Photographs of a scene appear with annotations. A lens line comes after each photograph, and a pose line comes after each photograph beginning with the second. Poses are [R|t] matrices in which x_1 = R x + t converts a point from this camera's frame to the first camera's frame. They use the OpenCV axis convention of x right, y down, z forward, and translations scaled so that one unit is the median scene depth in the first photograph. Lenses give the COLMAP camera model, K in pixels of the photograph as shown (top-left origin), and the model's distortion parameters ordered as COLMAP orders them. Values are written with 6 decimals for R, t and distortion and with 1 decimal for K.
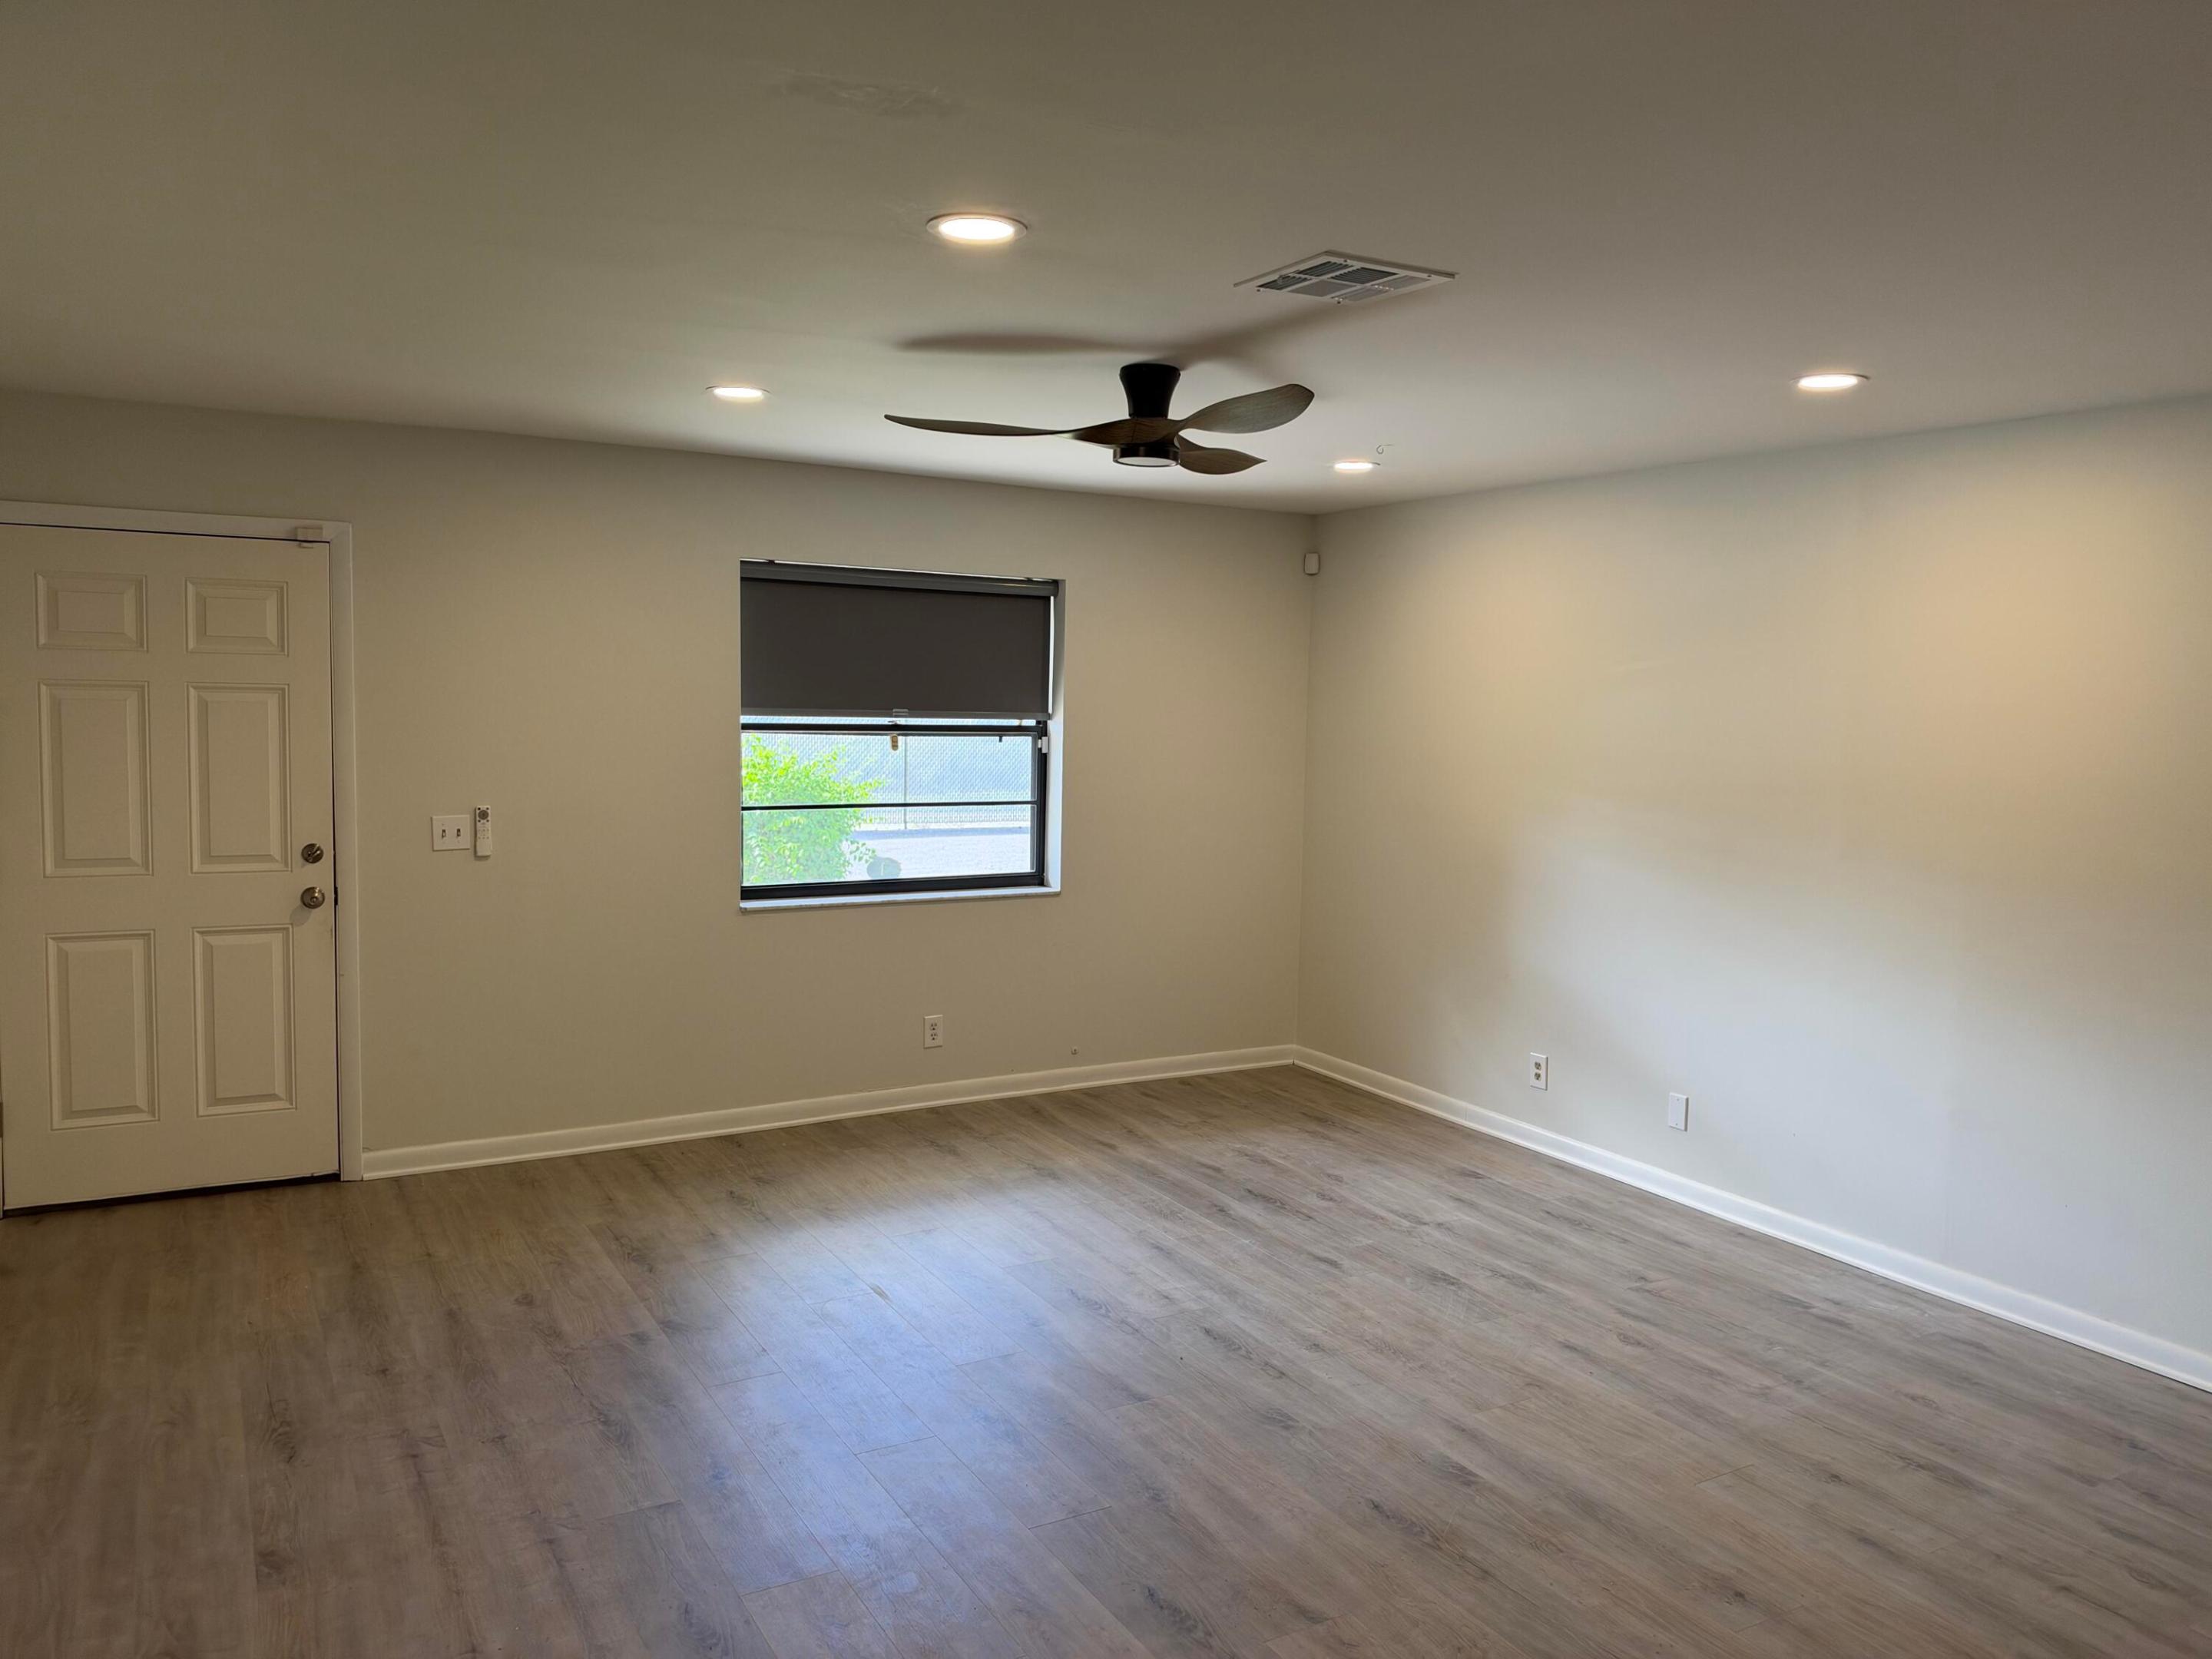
lens RADIAL K [[1600.6, 0, 1105.4], [0, 1600.6, 824.7], [0, 0, 1]] dist [0.027063, -0.045596]
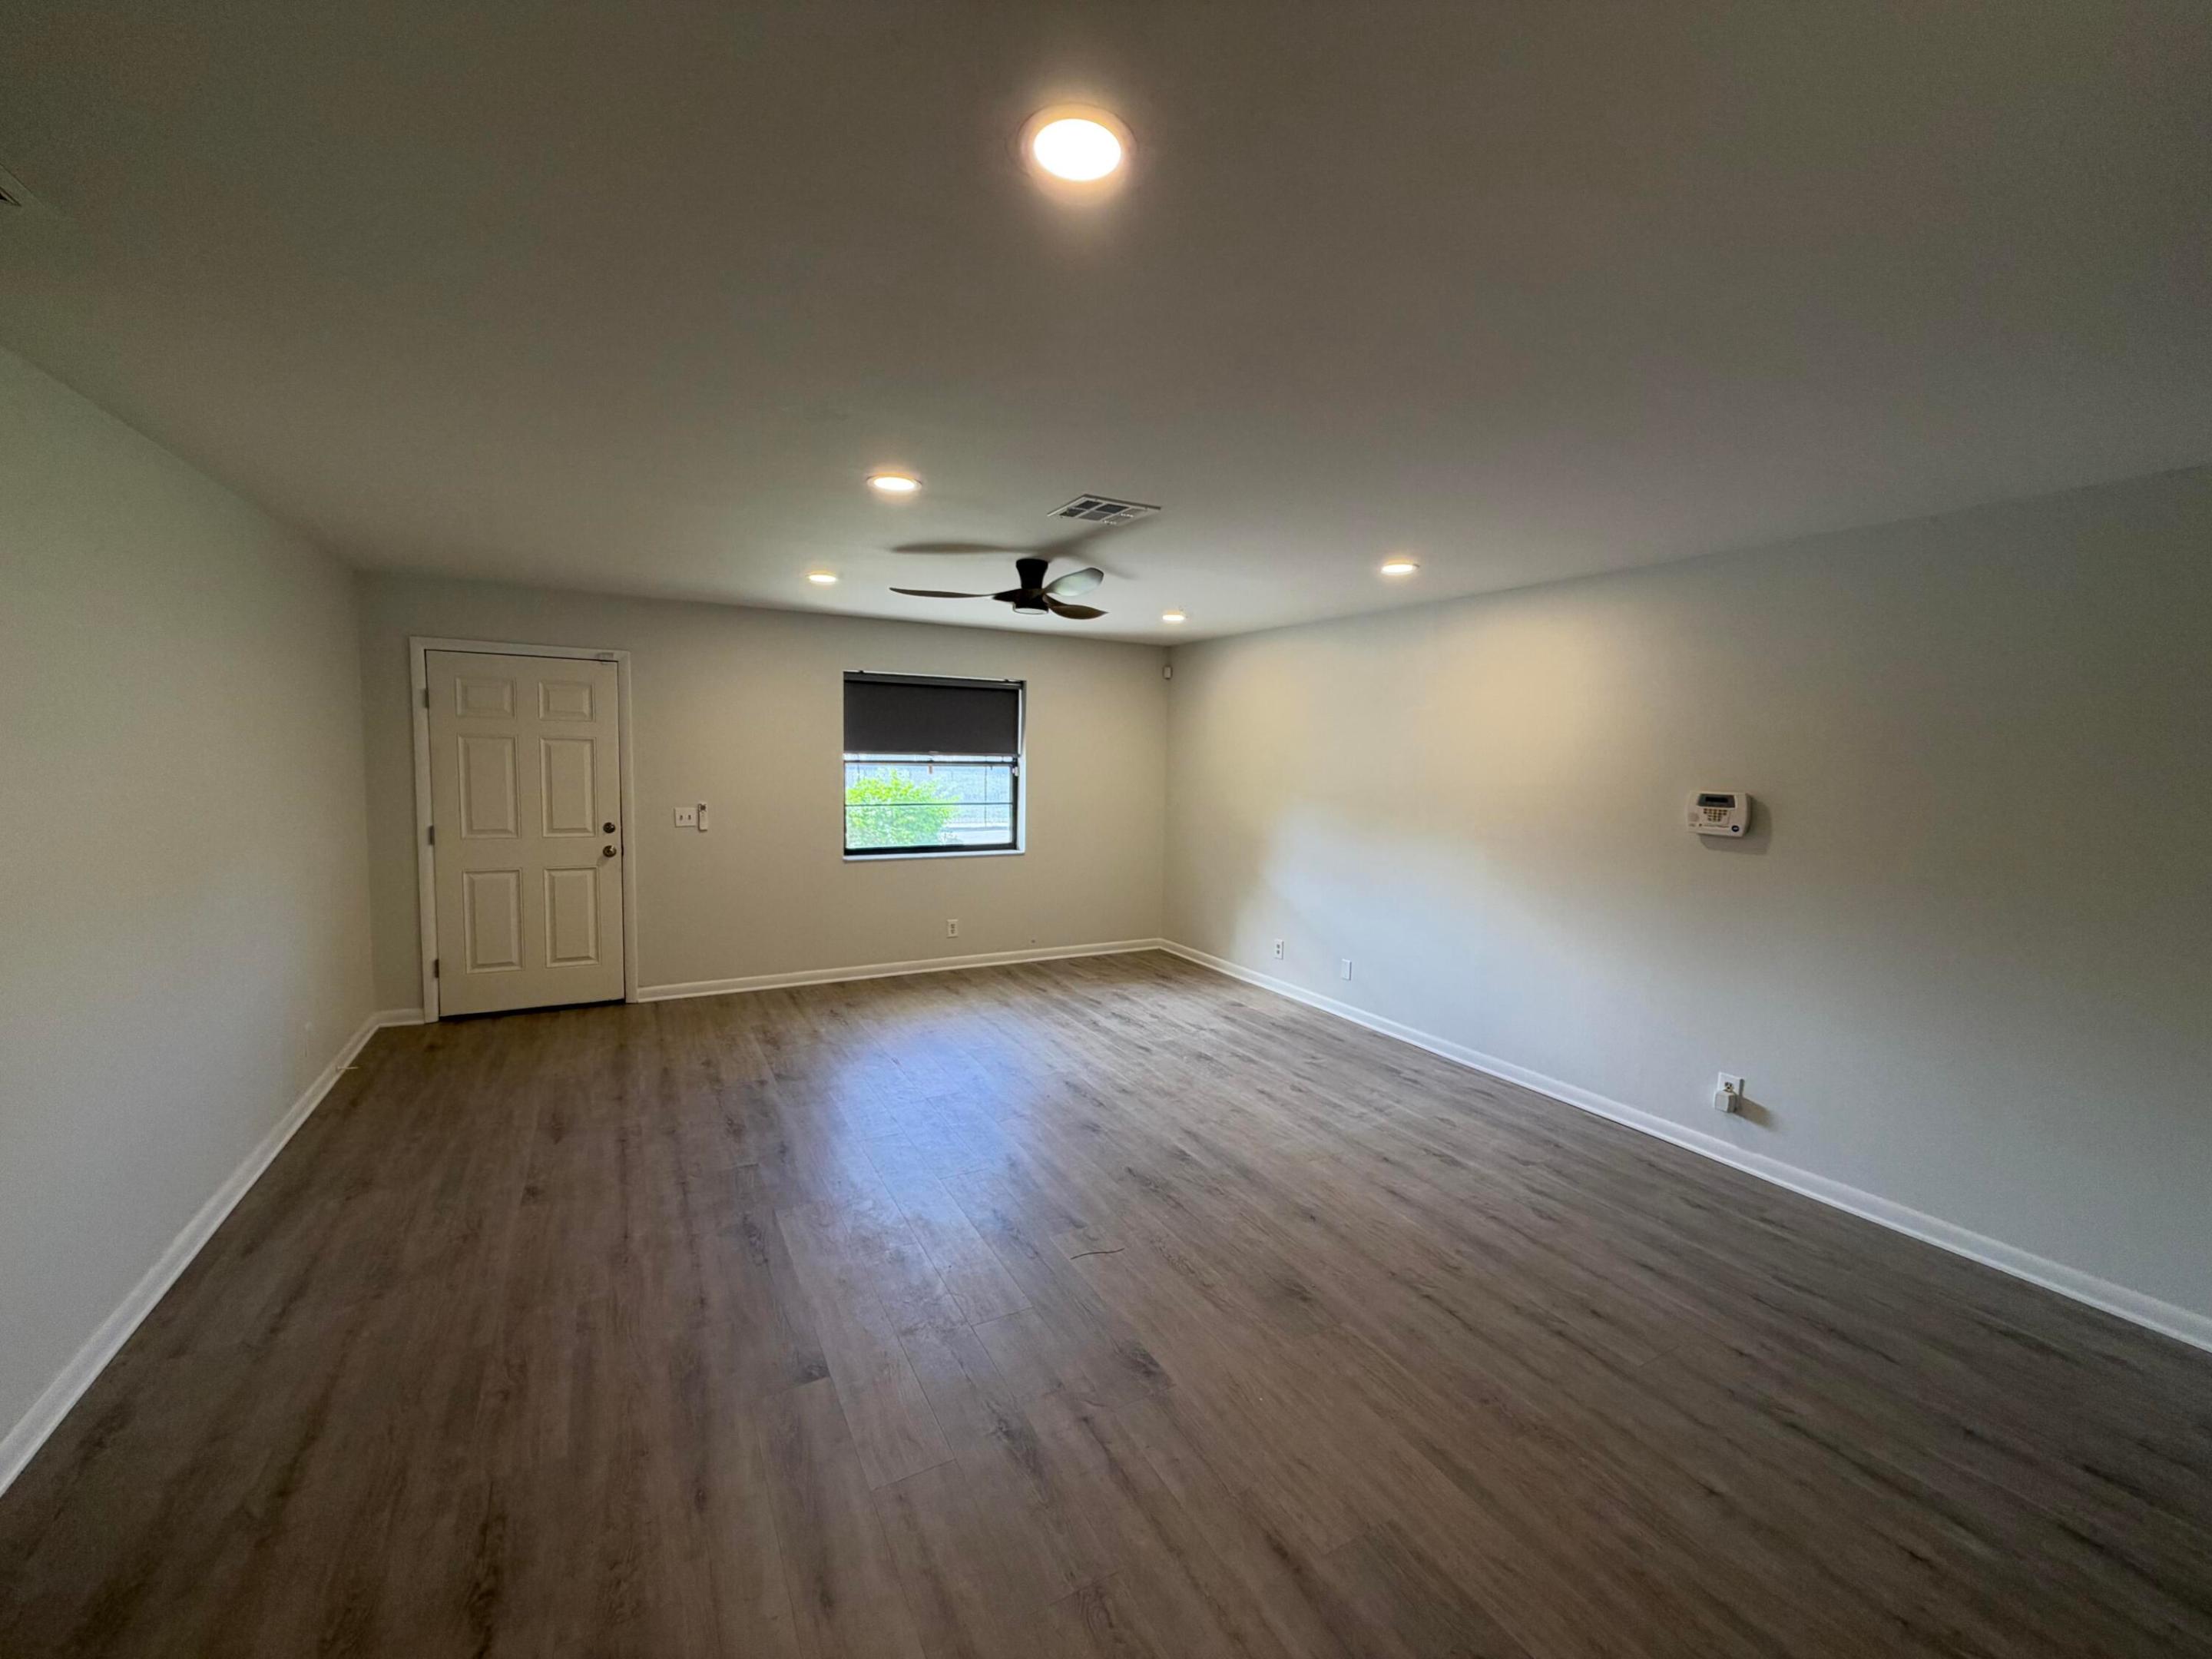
lens RADIAL K [[886.9, 0, 1098.0], [0, 886.9, 829.2], [0, 0, 1]] dist [0.002680, -0.000304]
pose [[0.999698, 0.000456, -0.024567, 0.121929], [-0.000383, 0.999996, 0.002959, 0.019543], [0.024568, -0.002949, 0.999694, -0.021956]]
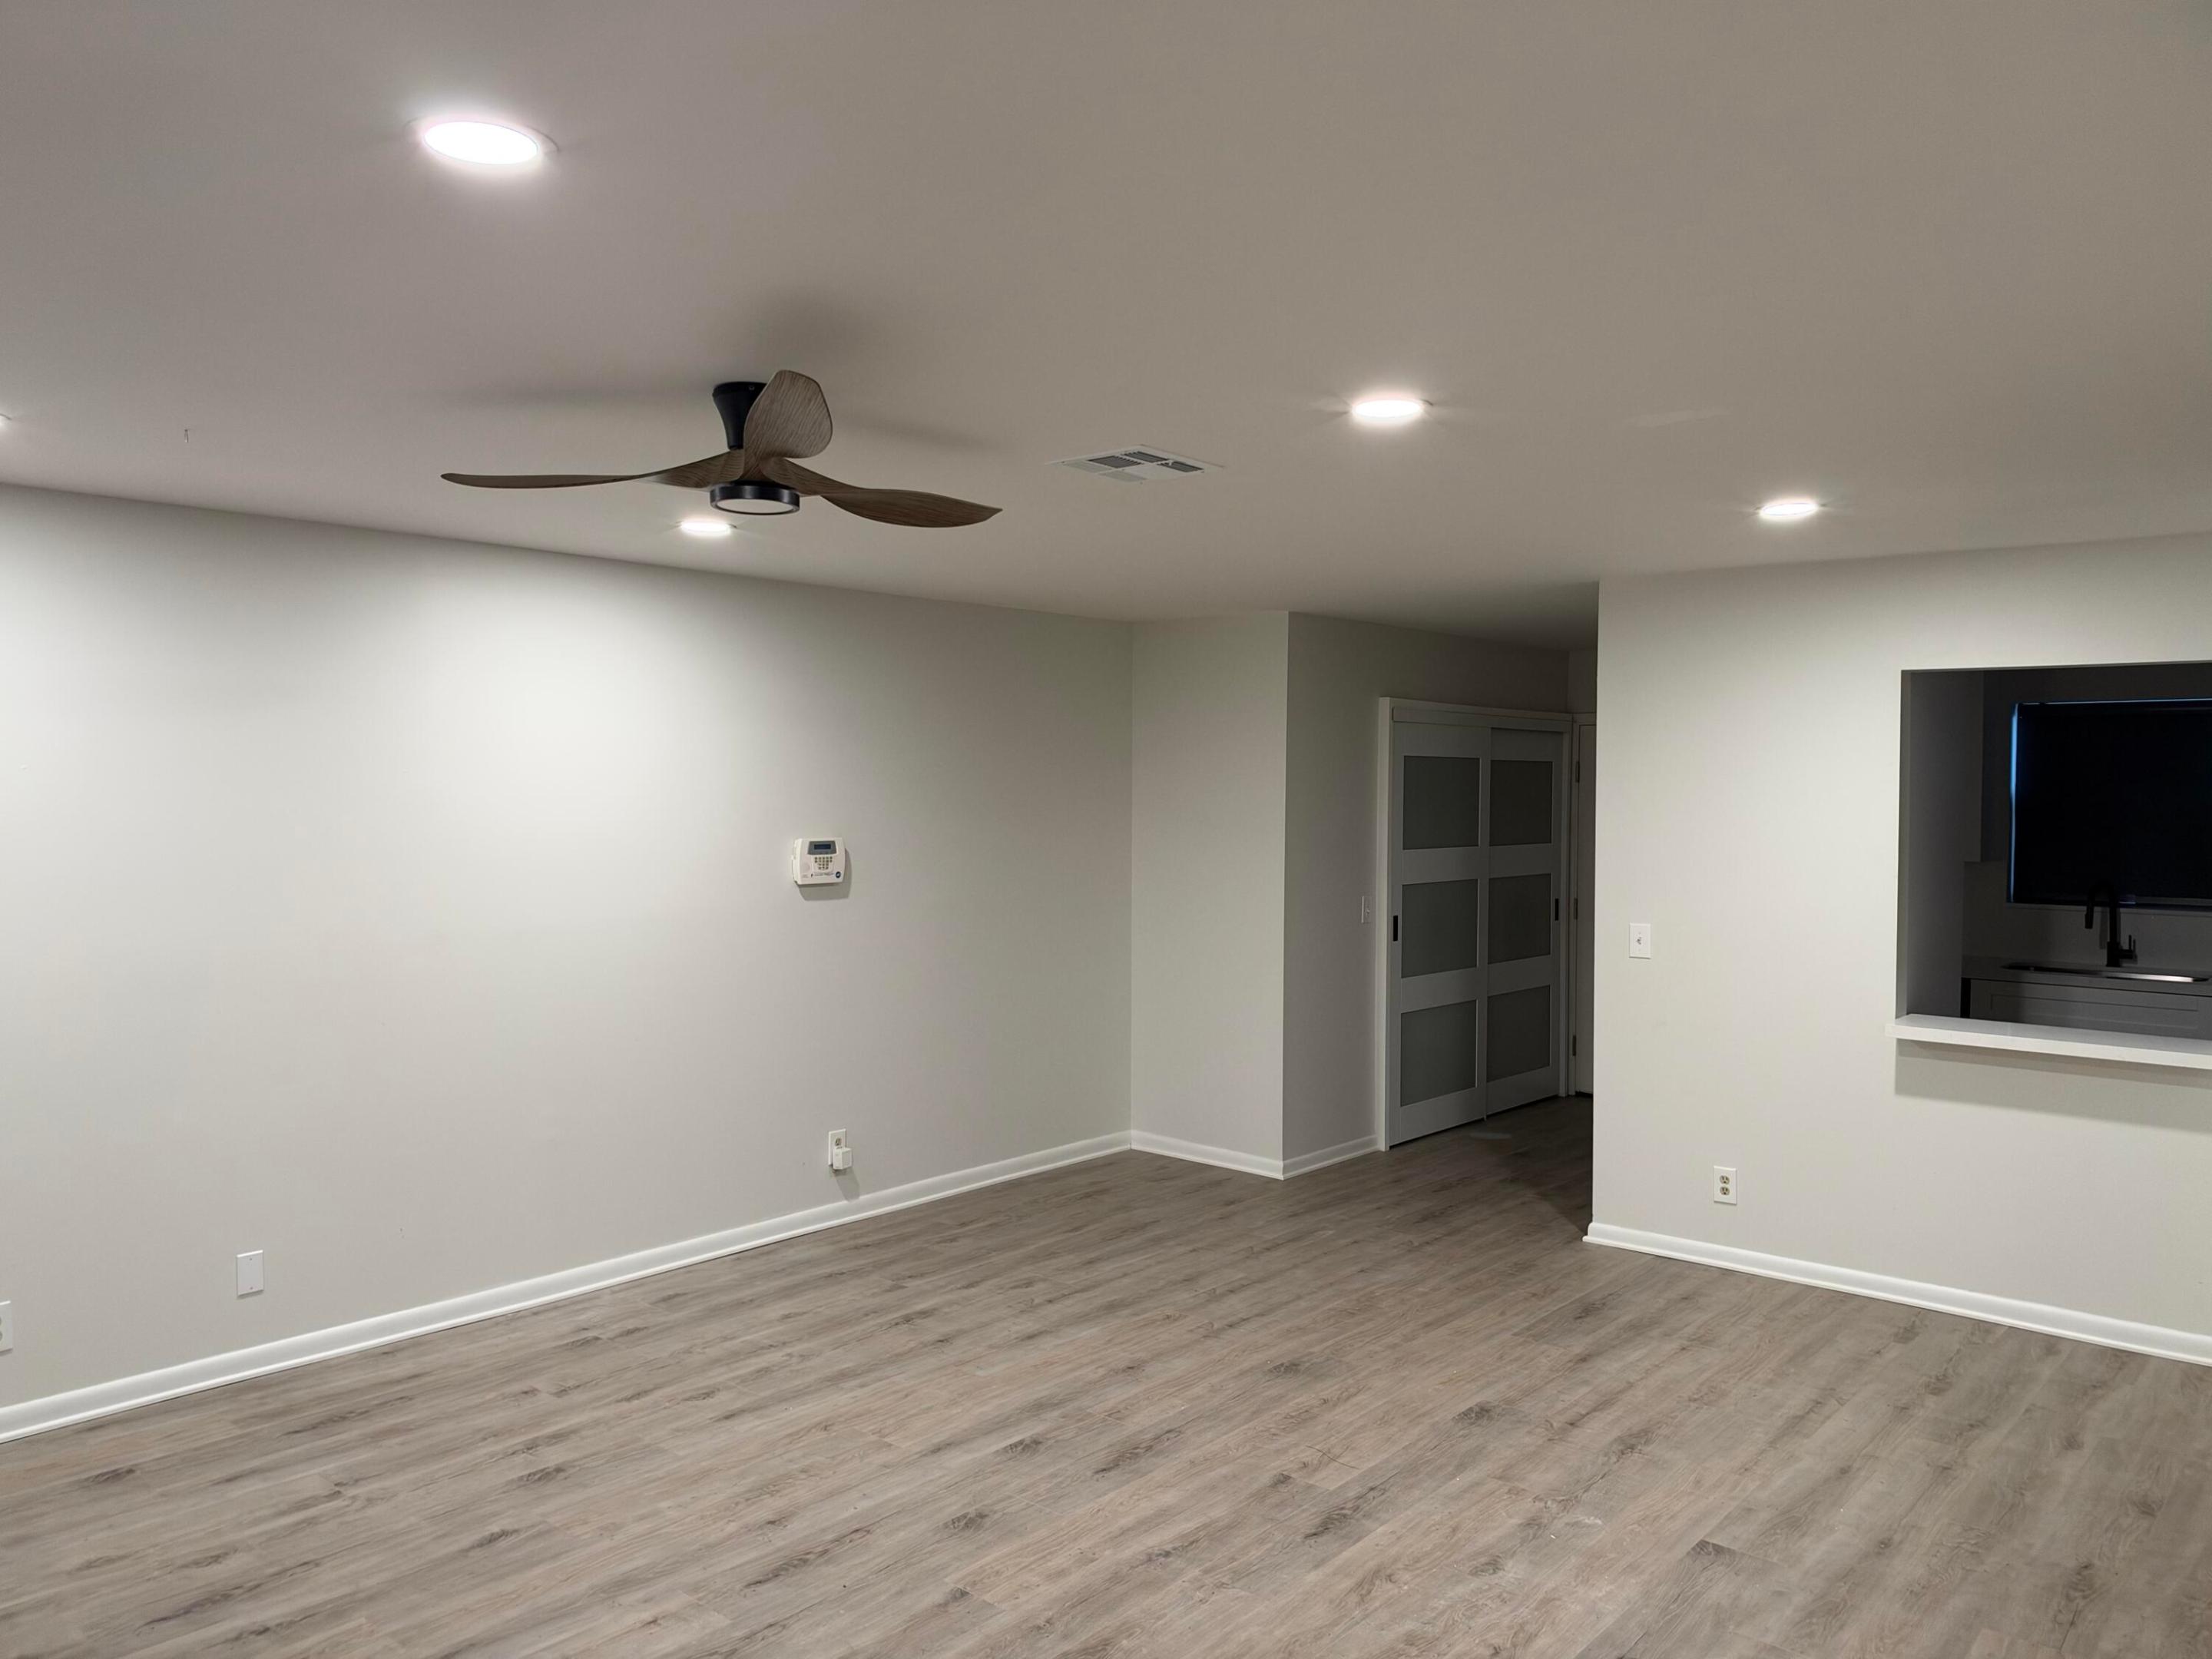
lens RADIAL K [[1600.6, 0, 1105.4], [0, 1600.6, 824.7], [0, 0, 1]] dist [0.027063, -0.045596]
pose [[-0.328713, -0.049629, 0.943125, -0.730918], [0.066345, 0.994938, 0.075479, -0.114625], [-0.942097, 0.087382, -0.323756, 1.043527]]
